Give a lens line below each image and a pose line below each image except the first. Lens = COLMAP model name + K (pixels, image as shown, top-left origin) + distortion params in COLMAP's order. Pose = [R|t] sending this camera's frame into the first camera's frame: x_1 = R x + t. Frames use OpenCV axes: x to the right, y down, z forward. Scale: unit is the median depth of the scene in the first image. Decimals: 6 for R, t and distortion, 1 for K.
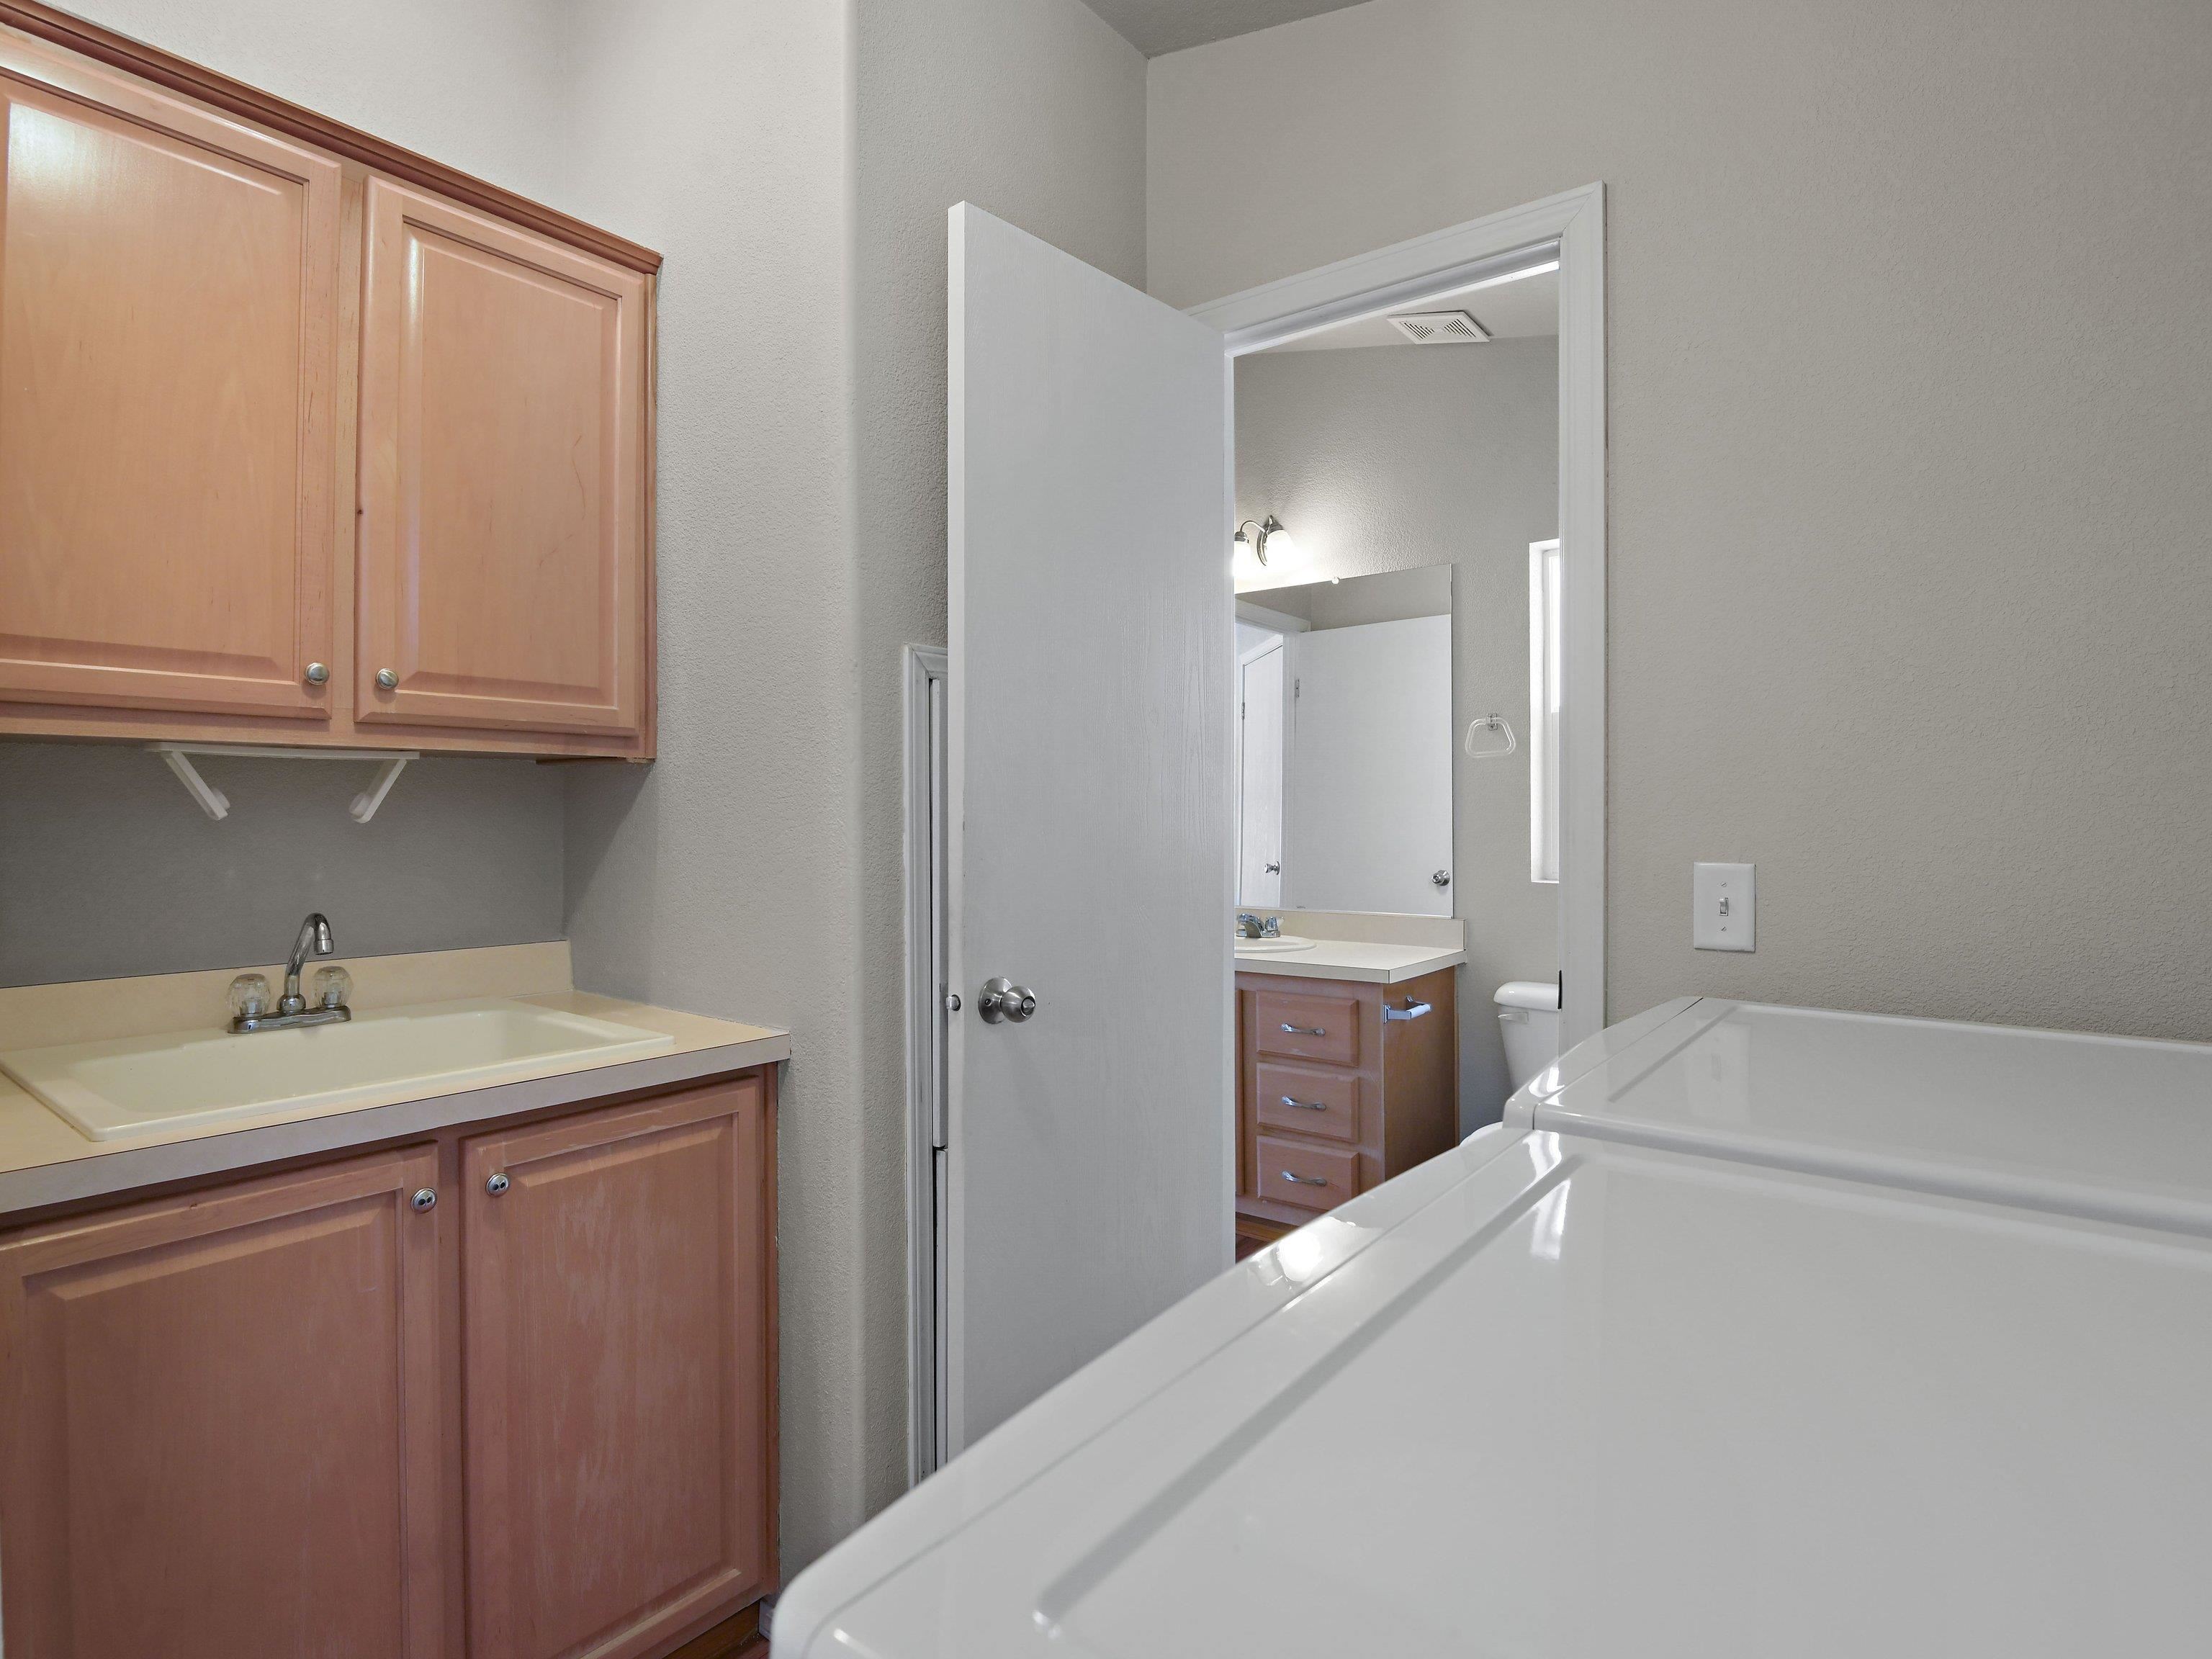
lens RADIAL K [[1146.1, 0, 1105.7], [0, 1146.1, 811.2], [0, 0, 1]] dist [-0.011265, -0.007984]
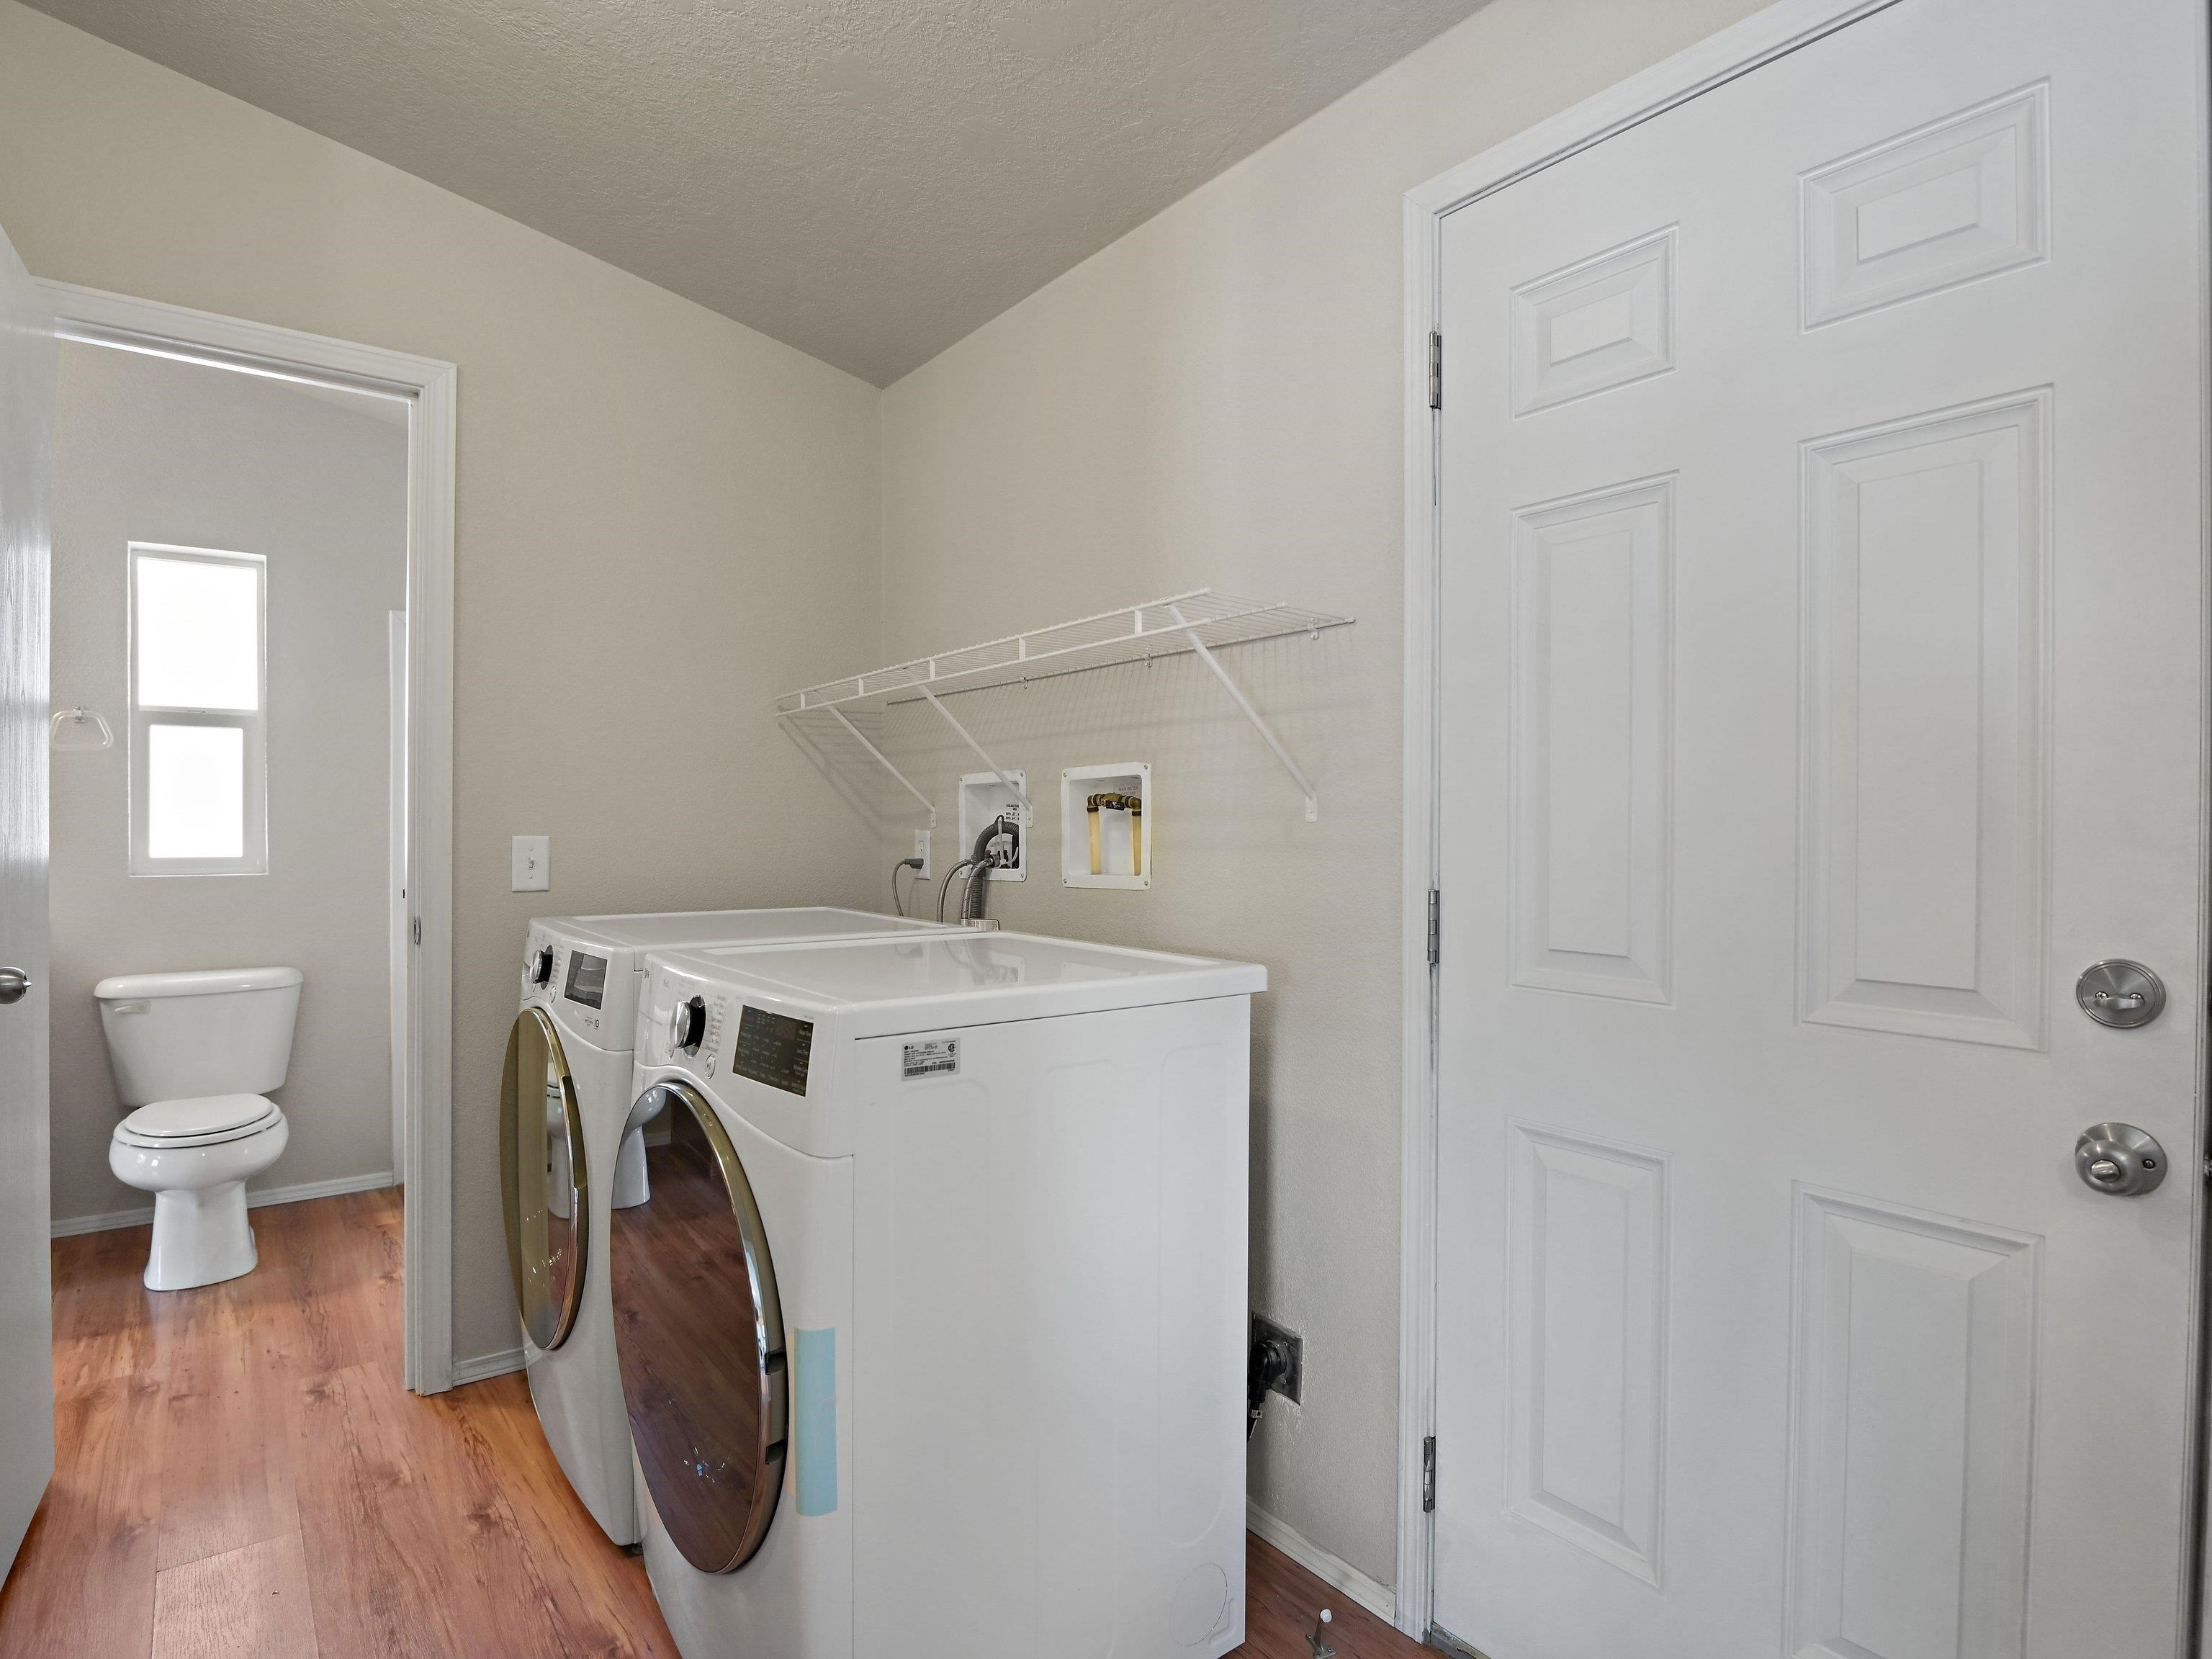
lens RADIAL K [[1146.1, 0, 1095.3], [0, 1146.1, 835.3], [0, 0, 1]] dist [-0.011265, -0.007984]
pose [[0.239075, -0.003838, 0.970994, -0.760198], [-0.005508, 0.999971, 0.005309, 0.029742], [-0.970986, -0.006617, 0.239046, -0.129178]]
